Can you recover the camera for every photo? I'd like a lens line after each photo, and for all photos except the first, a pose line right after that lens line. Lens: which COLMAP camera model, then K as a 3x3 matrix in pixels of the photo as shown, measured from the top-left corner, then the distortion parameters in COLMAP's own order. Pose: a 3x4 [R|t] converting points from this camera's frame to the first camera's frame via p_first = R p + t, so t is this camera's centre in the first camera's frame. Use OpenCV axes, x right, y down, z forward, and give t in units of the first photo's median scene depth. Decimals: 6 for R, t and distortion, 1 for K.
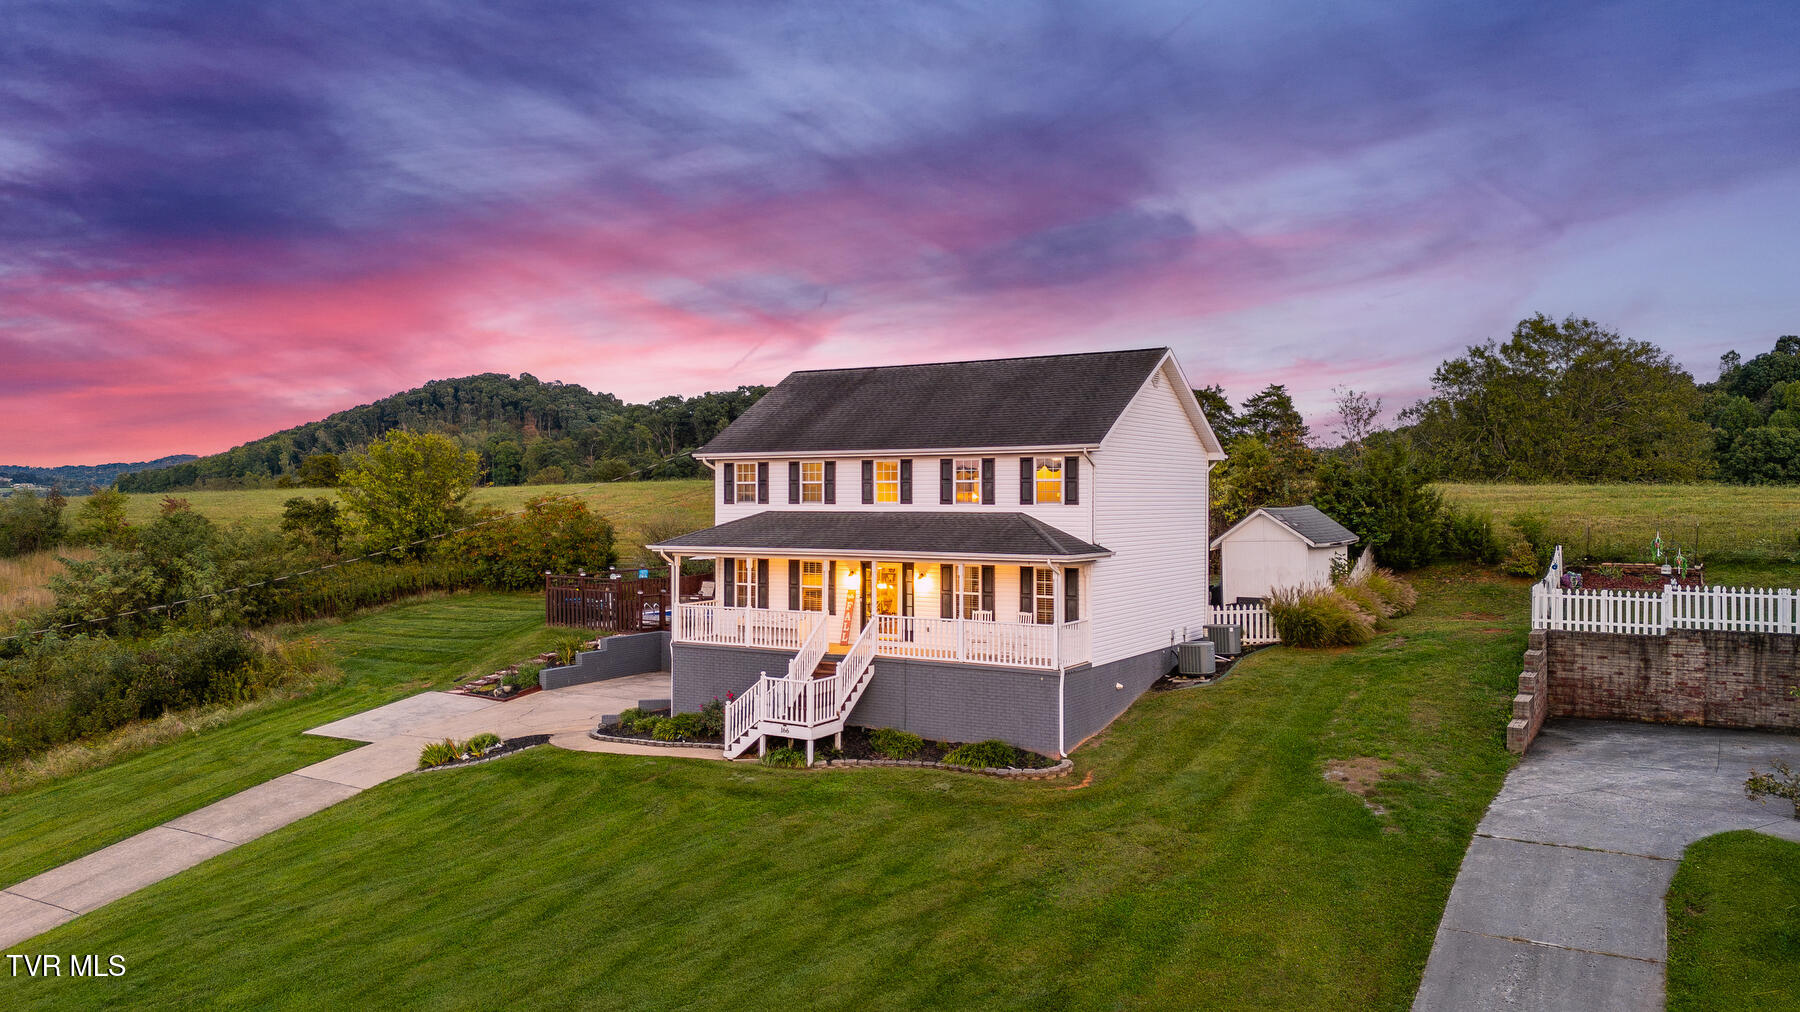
lens RADIAL K [[1341.3, 0, 900.0], [0, 1341.3, 506.0], [0, 0, 1]] dist [0.052010, -0.008524]
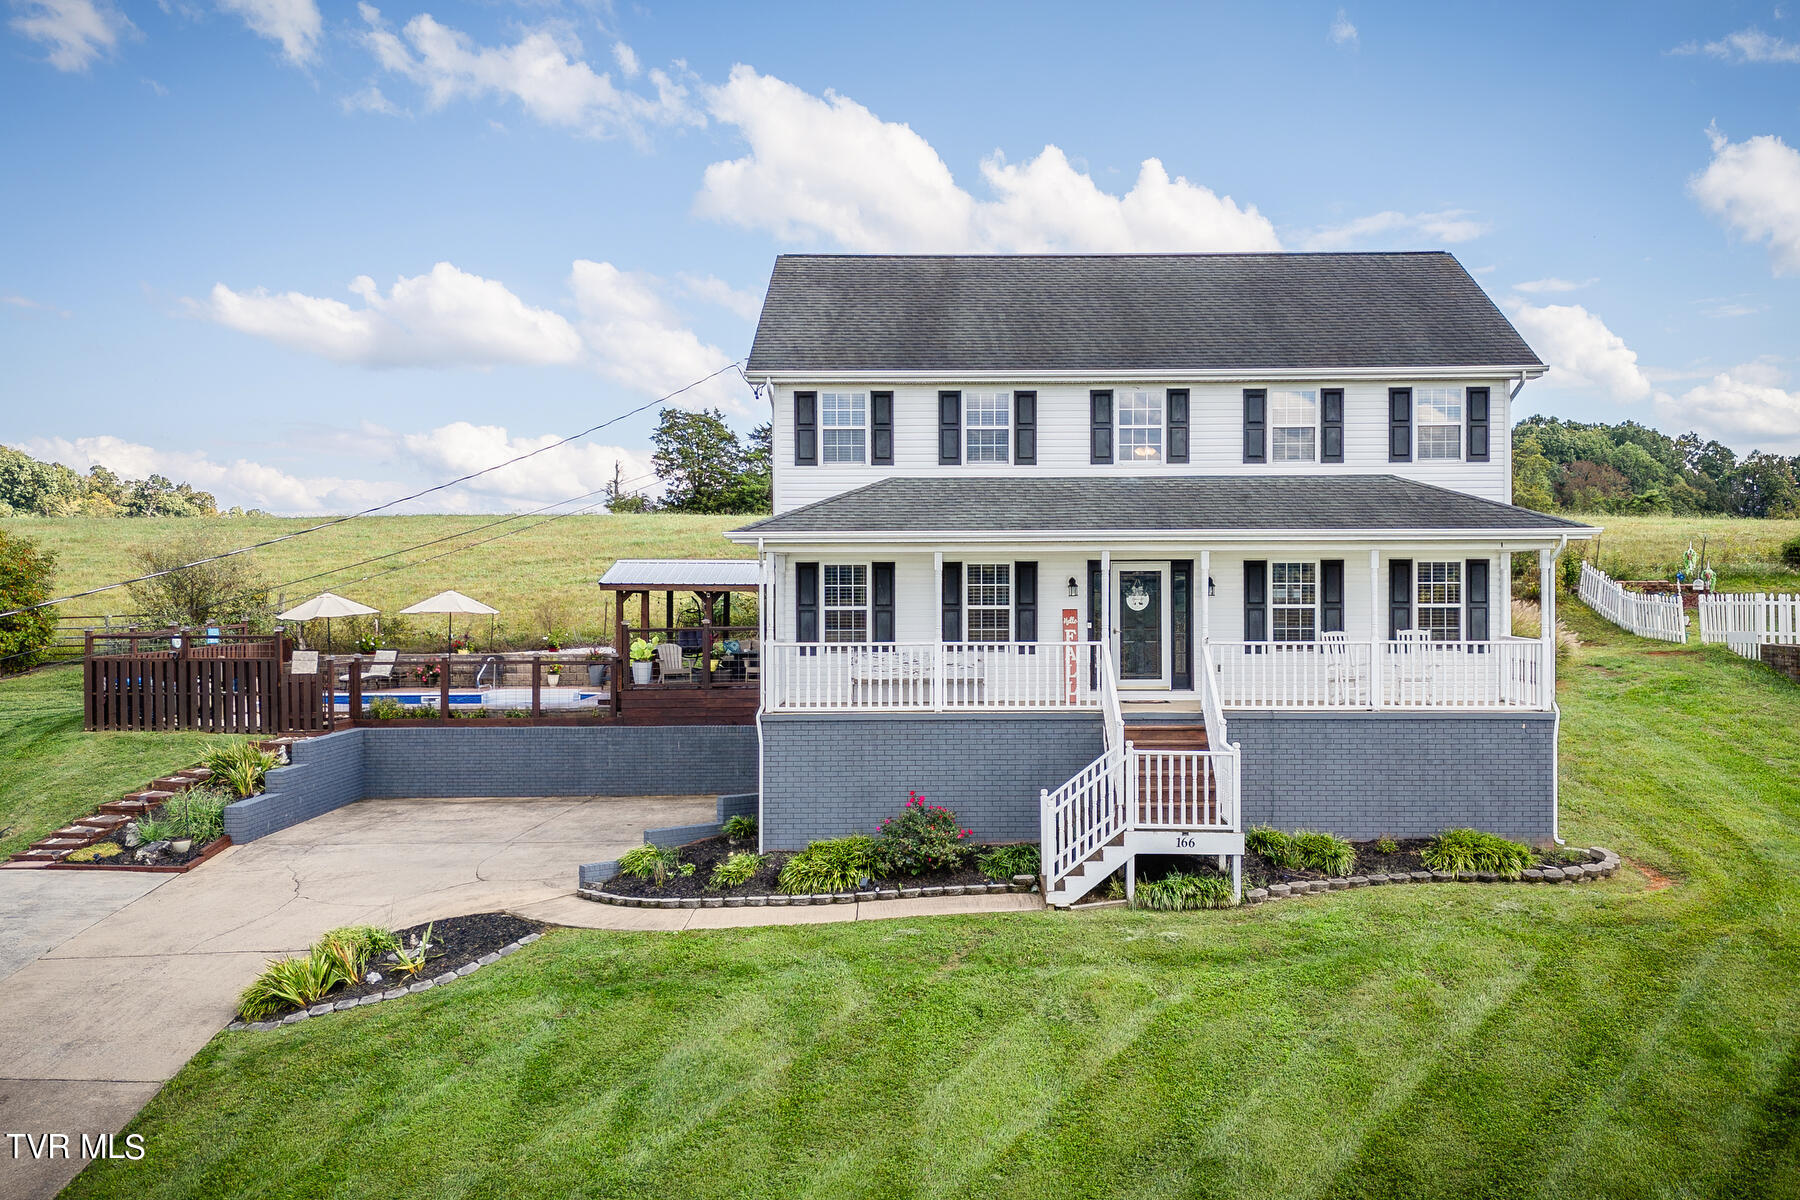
lens RADIAL K [[1597.9, 0, 932.9], [0, 1597.9, 607.0], [0, 0, 1]] dist [0.047408, -0.001373]
pose [[0.854076, -0.006966, 0.520102, -0.461451], [0.006793, 0.999974, 0.002239, 0.060518], [-0.520105, 0.001621, 0.854101, 0.437011]]
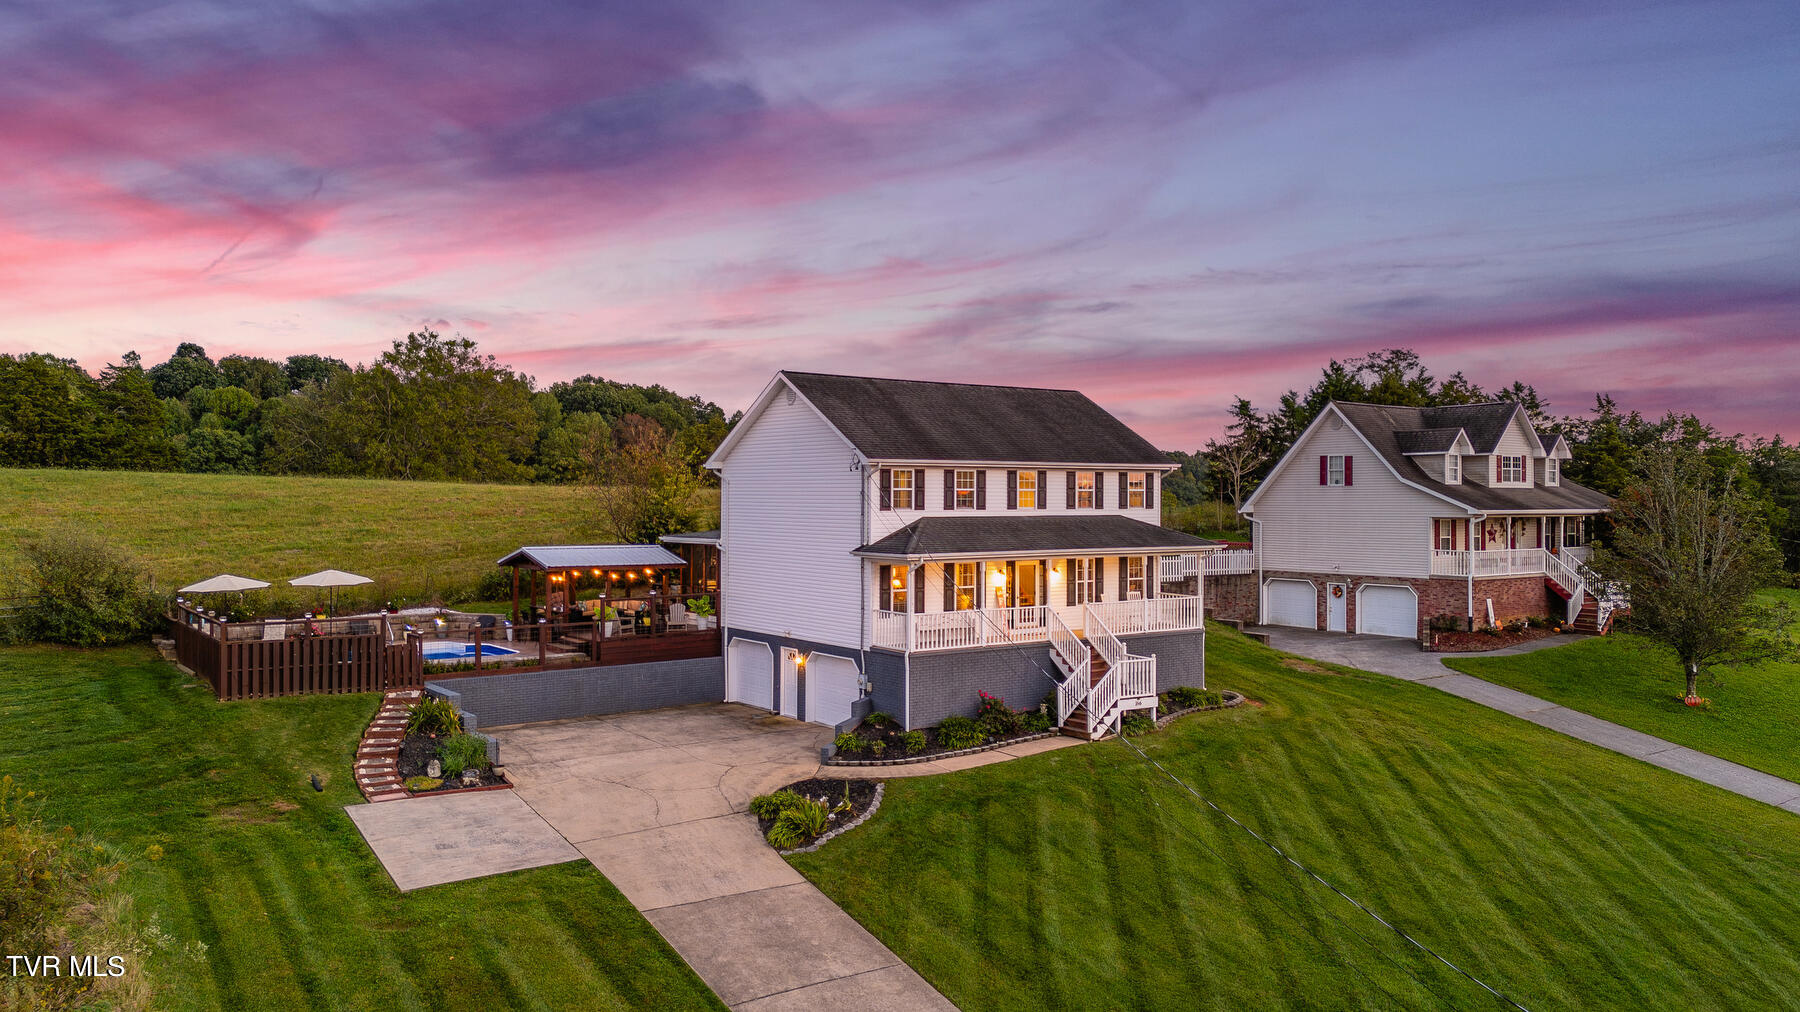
lens RADIAL K [[1341.3, 0, 900.0], [0, 1341.3, 506.0], [0, 0, 1]] dist [0.052010, -0.008524]
pose [[0.377431, -0.001279, 0.926037, -1.110893], [0.006433, 0.999979, -0.001241, -0.003661], [-0.926015, 0.006425, 0.377431, 0.668162]]
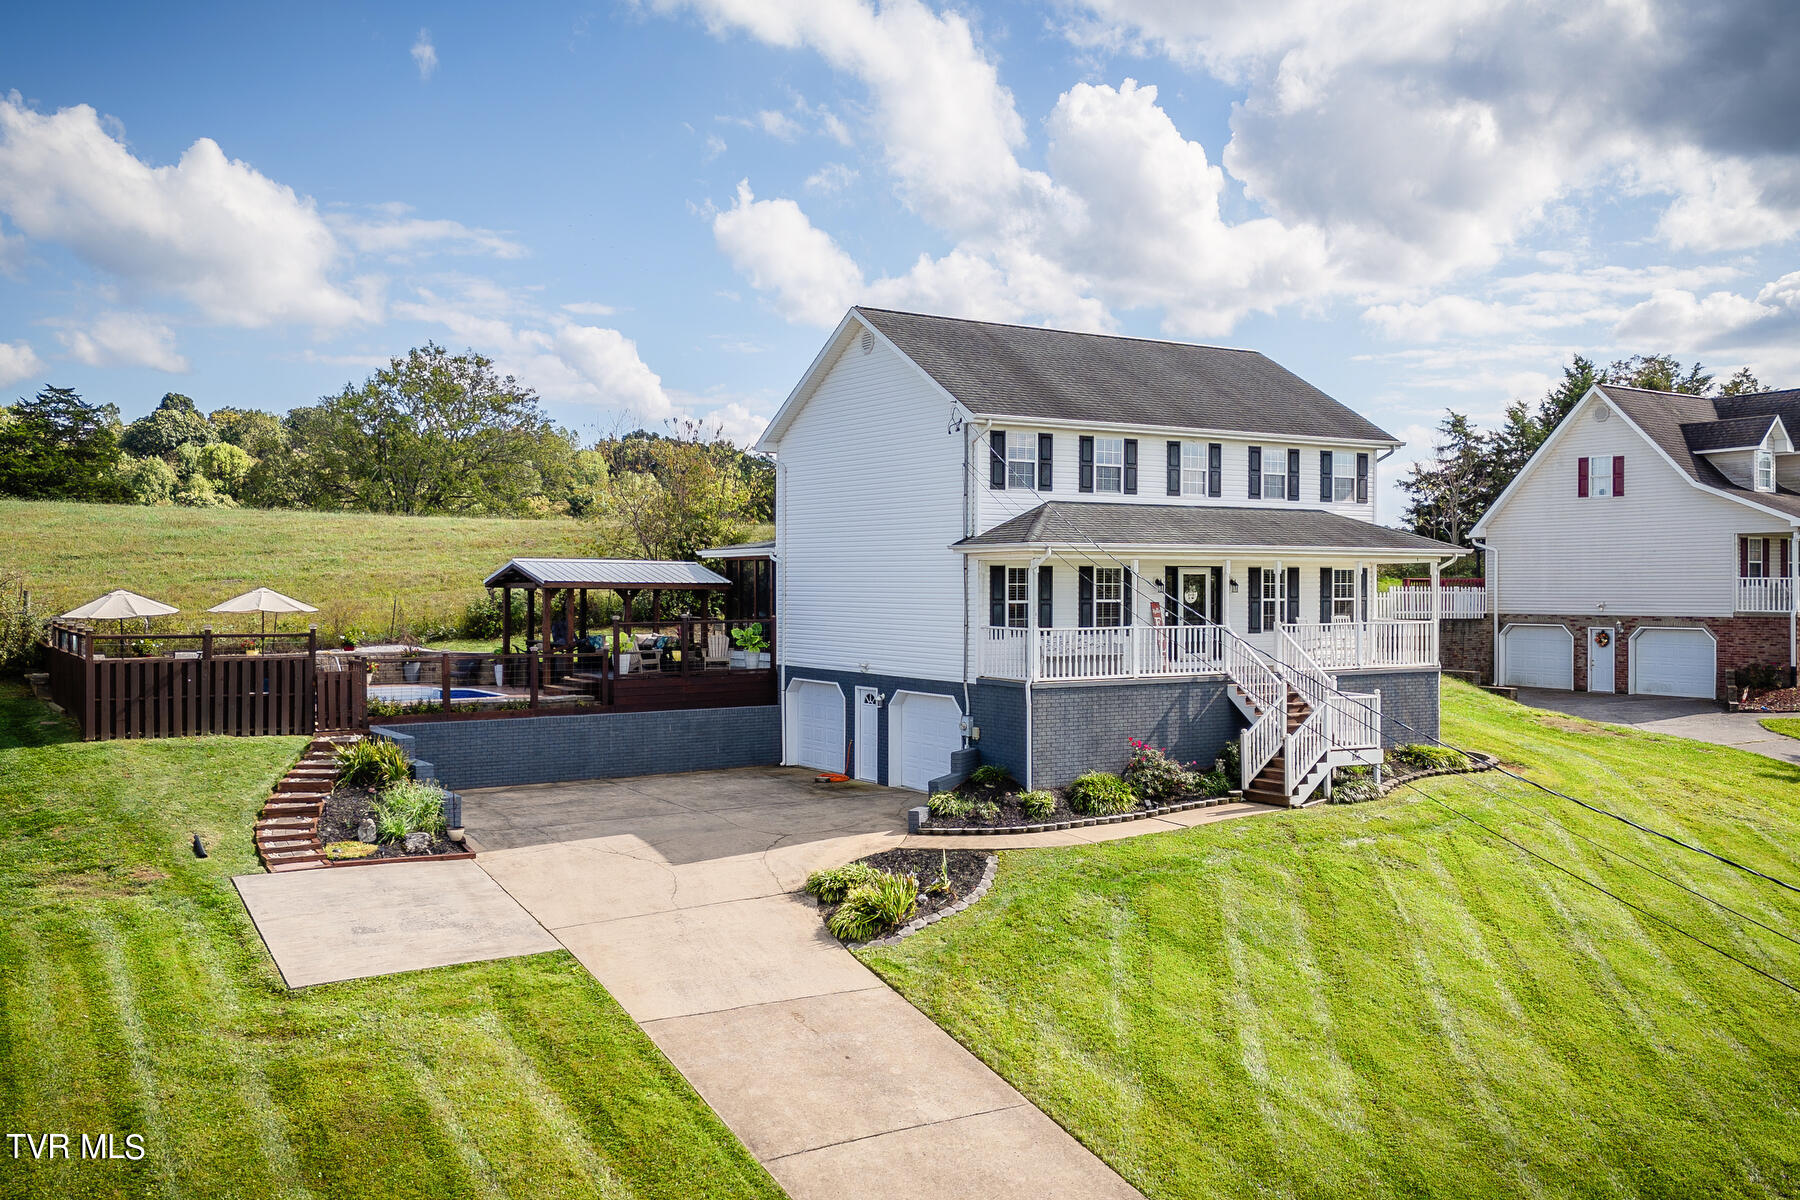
lens RADIAL K [[1597.9, 0, 932.9], [0, 1597.9, 607.0], [0, 0, 1]] dist [0.047408, -0.001373]
pose [[0.422788, -0.010397, 0.906169, -0.973178], [0.008659, 0.999935, 0.007433, 0.058082], [-0.906187, 0.004704, 0.422851, 0.728768]]
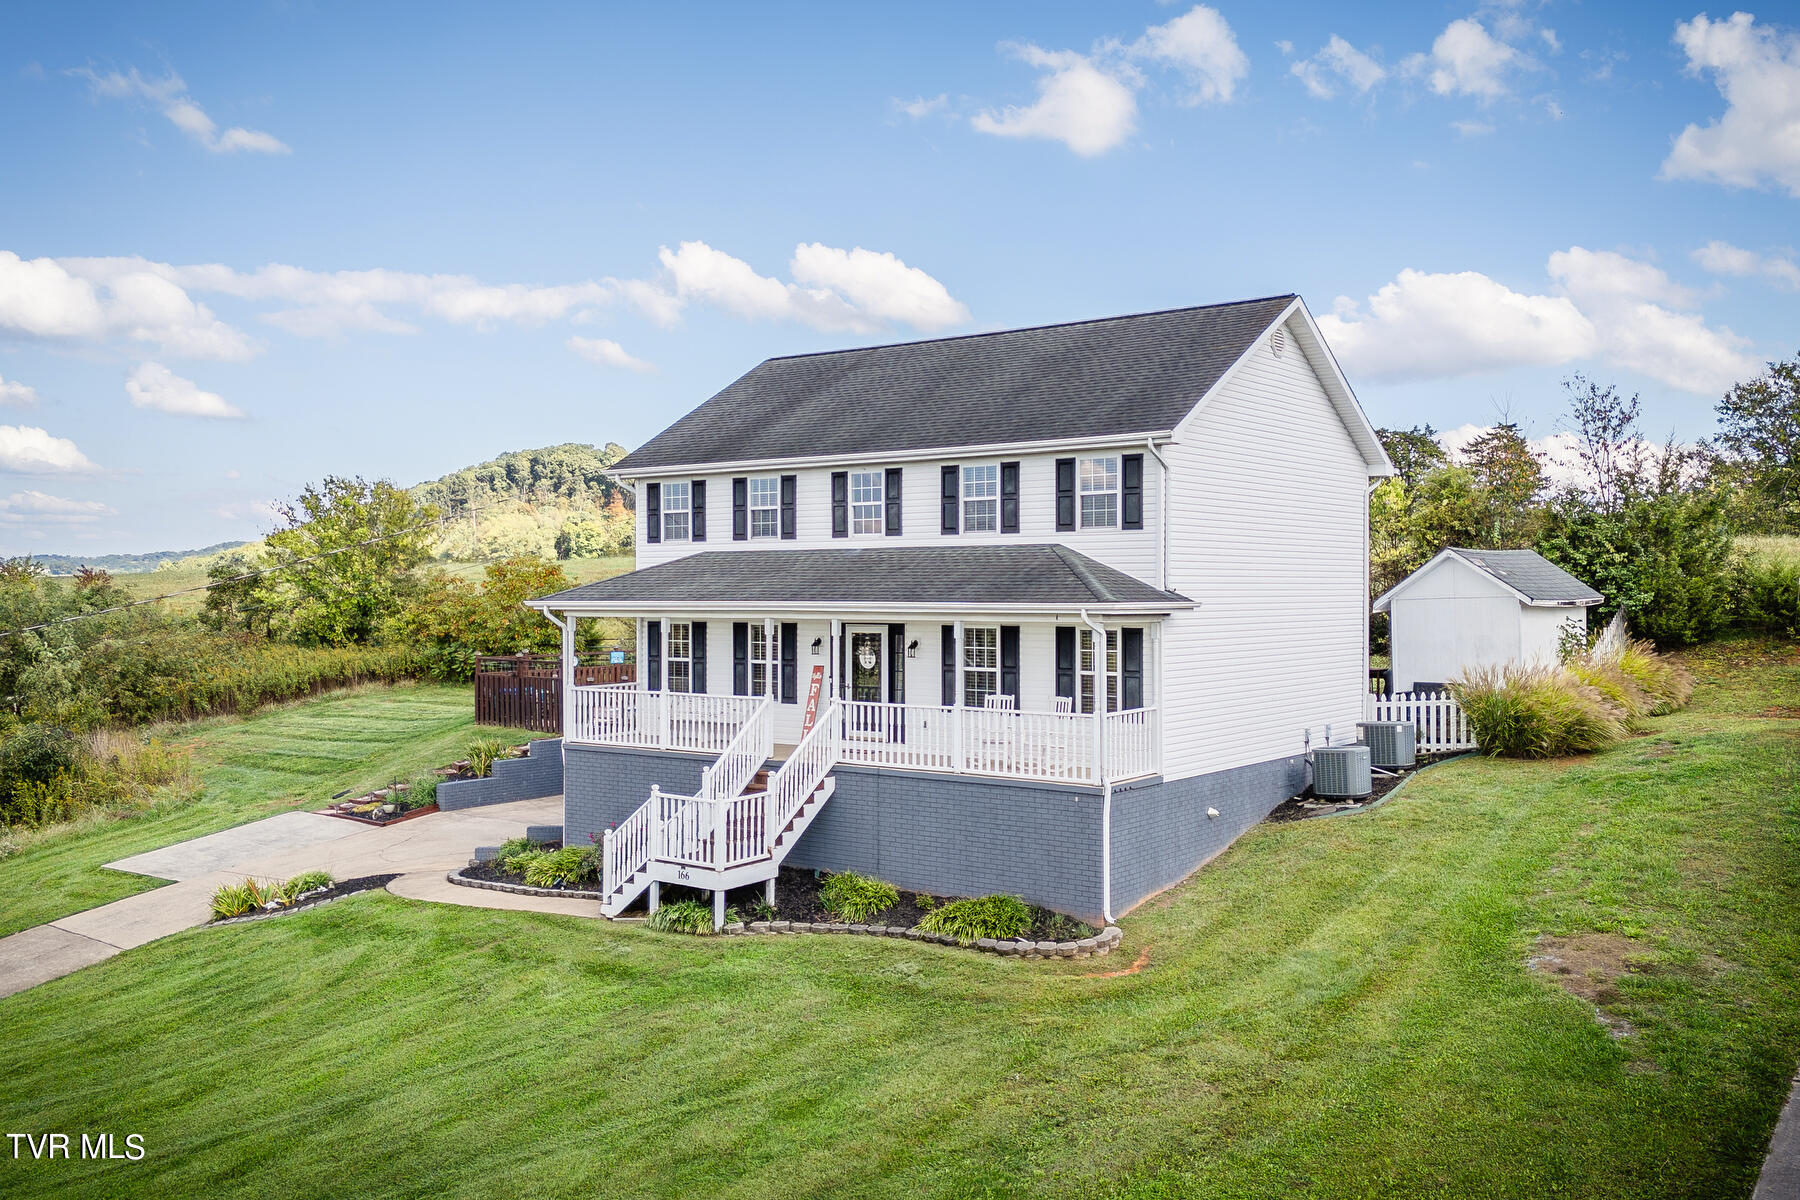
lens RADIAL K [[1594.7, 0, 918.5], [0, 1594.7, 592.3], [0, 0, 1]] dist [0.034633, 0.012718]
pose [[0.996181, -0.001885, -0.087291, 0.085233], [0.001466, 0.999987, -0.004863, 0.030177], [0.087299, 0.004717, 0.996171, 0.211809]]
